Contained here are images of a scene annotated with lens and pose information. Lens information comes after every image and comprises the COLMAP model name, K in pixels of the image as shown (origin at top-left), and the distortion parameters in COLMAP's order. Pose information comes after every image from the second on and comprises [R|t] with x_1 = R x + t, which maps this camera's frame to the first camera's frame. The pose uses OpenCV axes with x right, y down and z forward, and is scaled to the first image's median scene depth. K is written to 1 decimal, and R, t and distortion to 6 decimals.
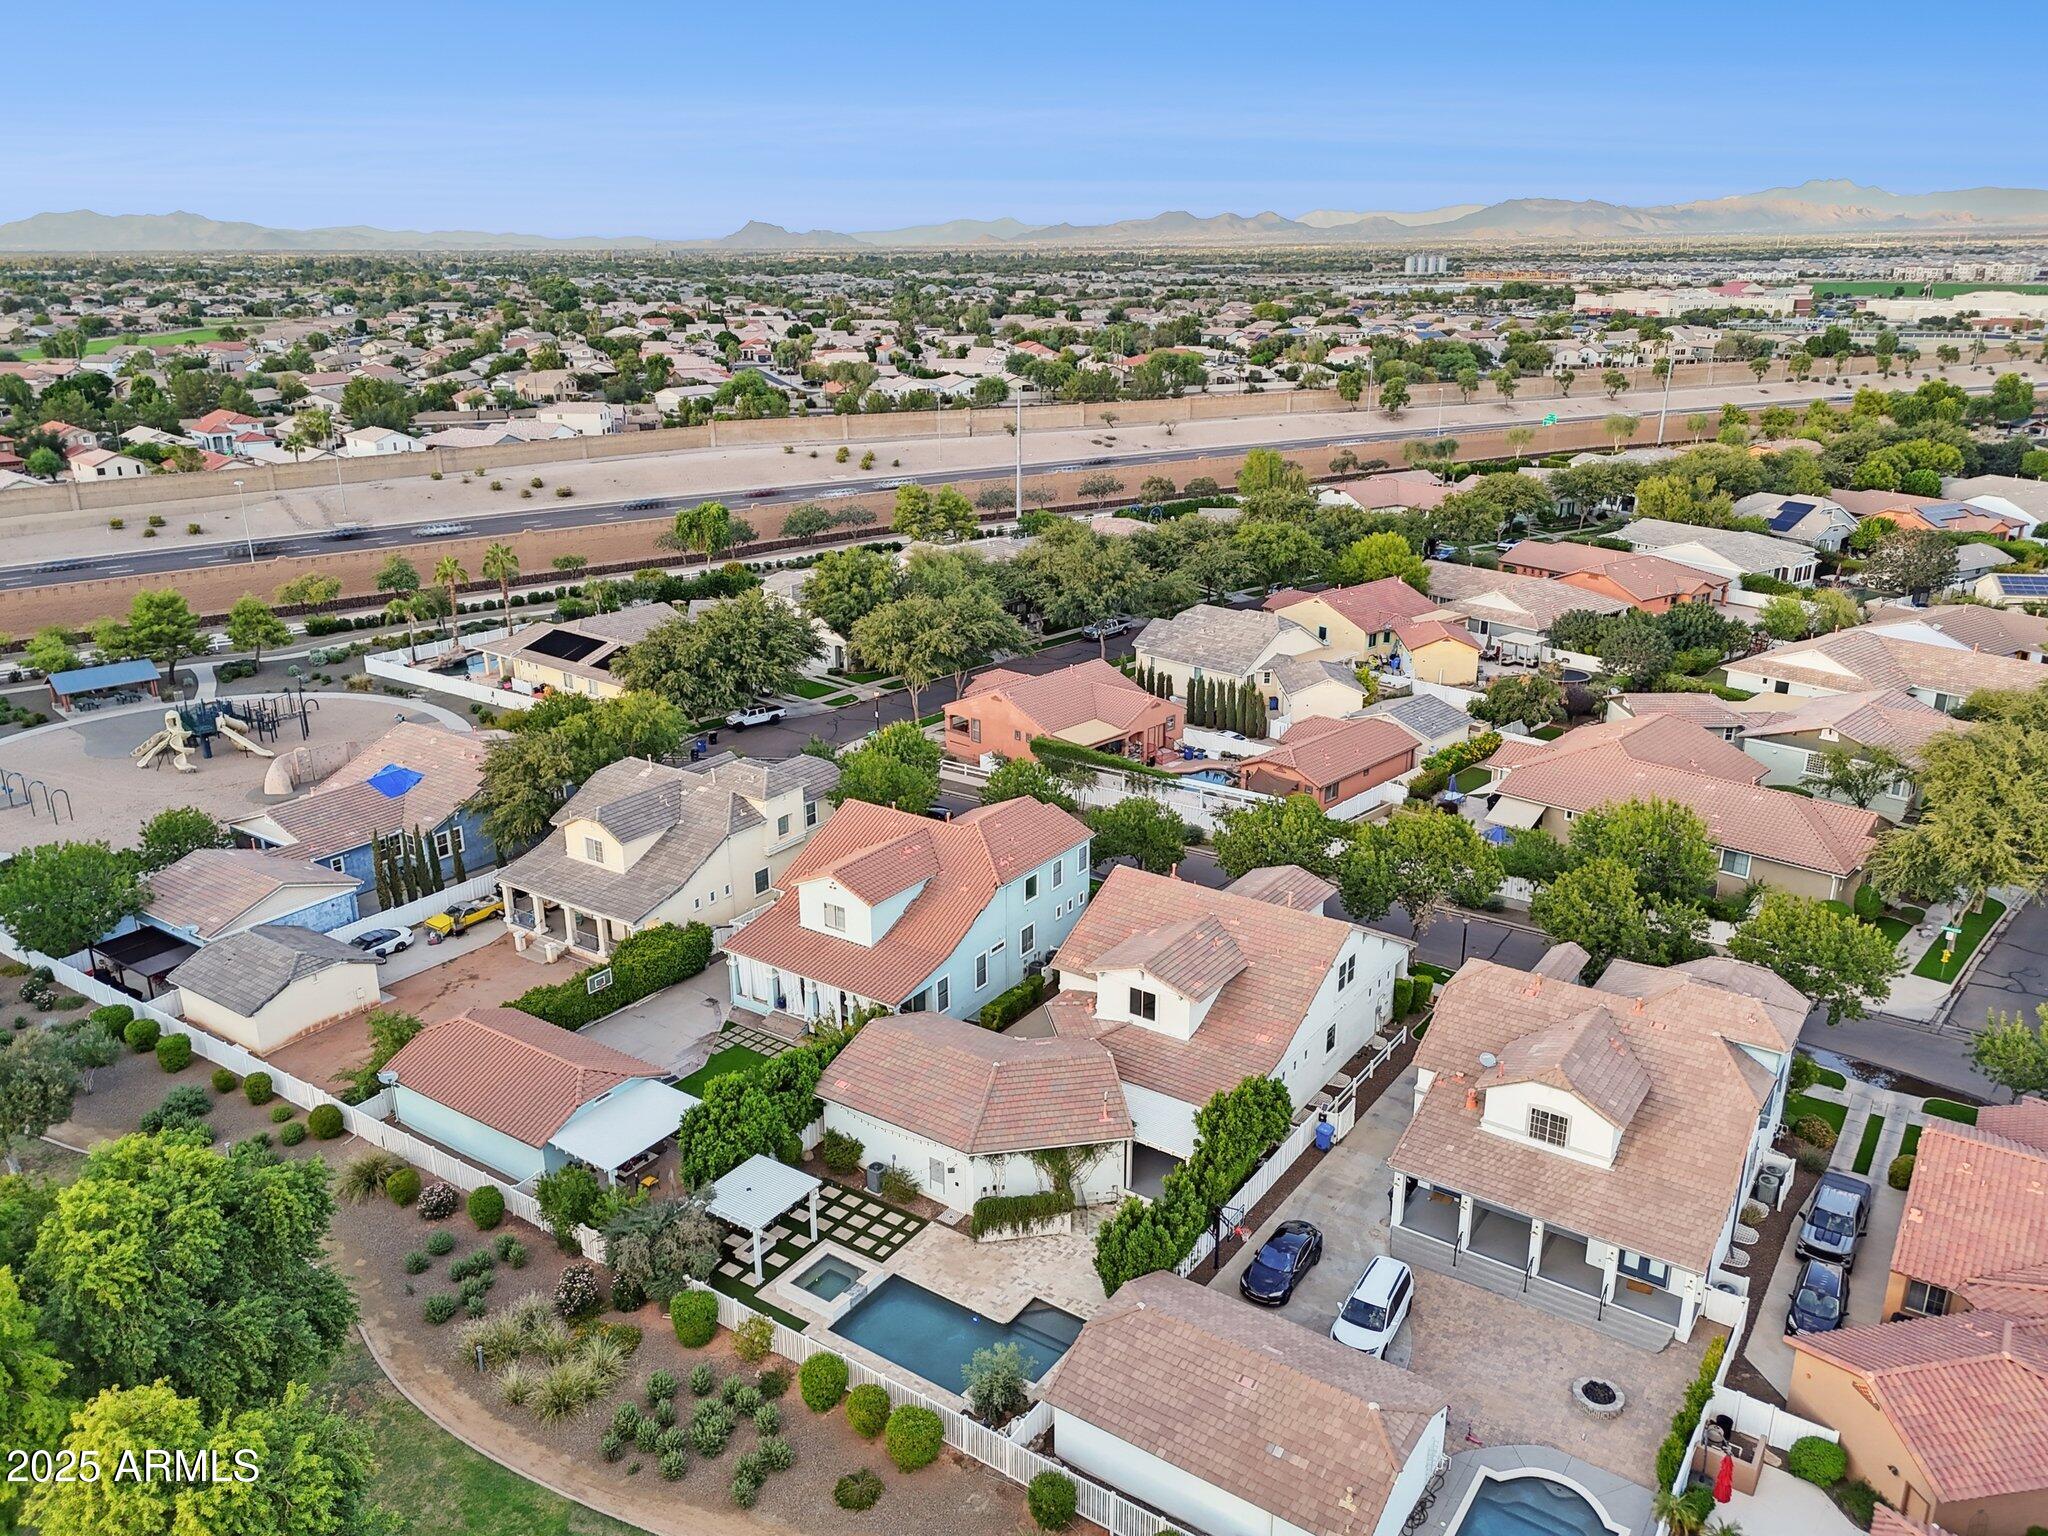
lens RADIAL K [[1511.9, 0, 1018.0], [0, 1511.9, 743.4], [0, 0, 1]] dist [0.068576, -0.067423]
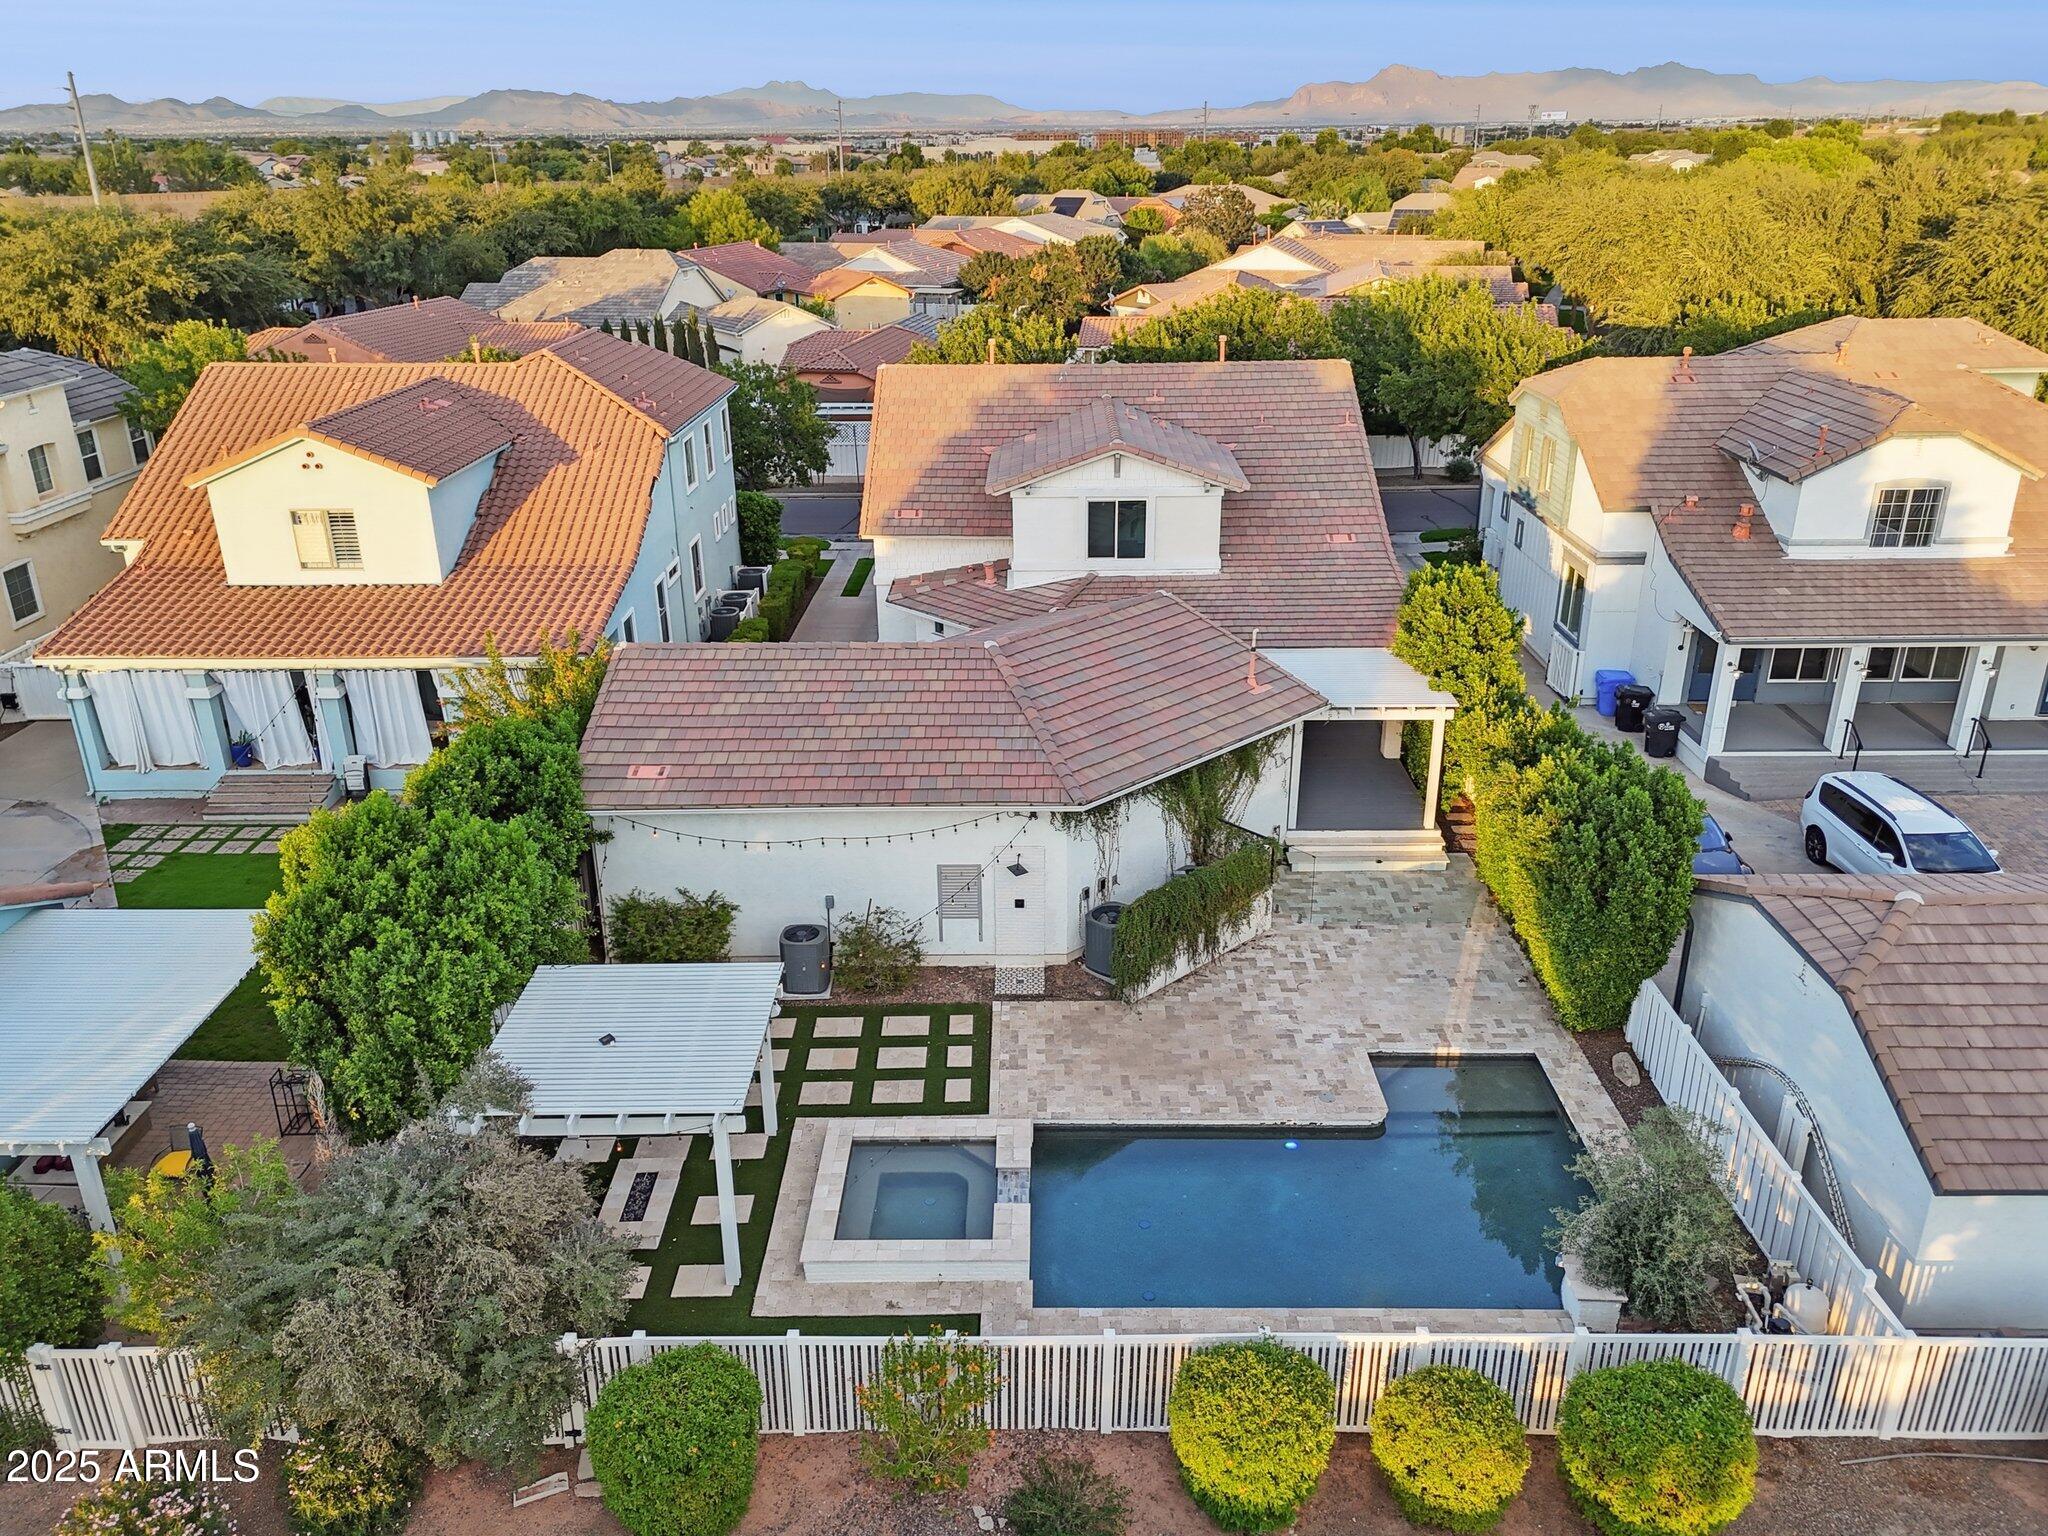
lens RADIAL K [[1508.8, 0, 1024.0], [0, 1508.8, 768.0], [0, 0, 1]] dist [0.105093, -0.119925]
pose [[0.825906, -0.215266, 0.521095, -0.235351], [0.176363, 0.976500, 0.123870, 0.187685], [-0.535515, -0.010404, 0.844462, 0.601286]]
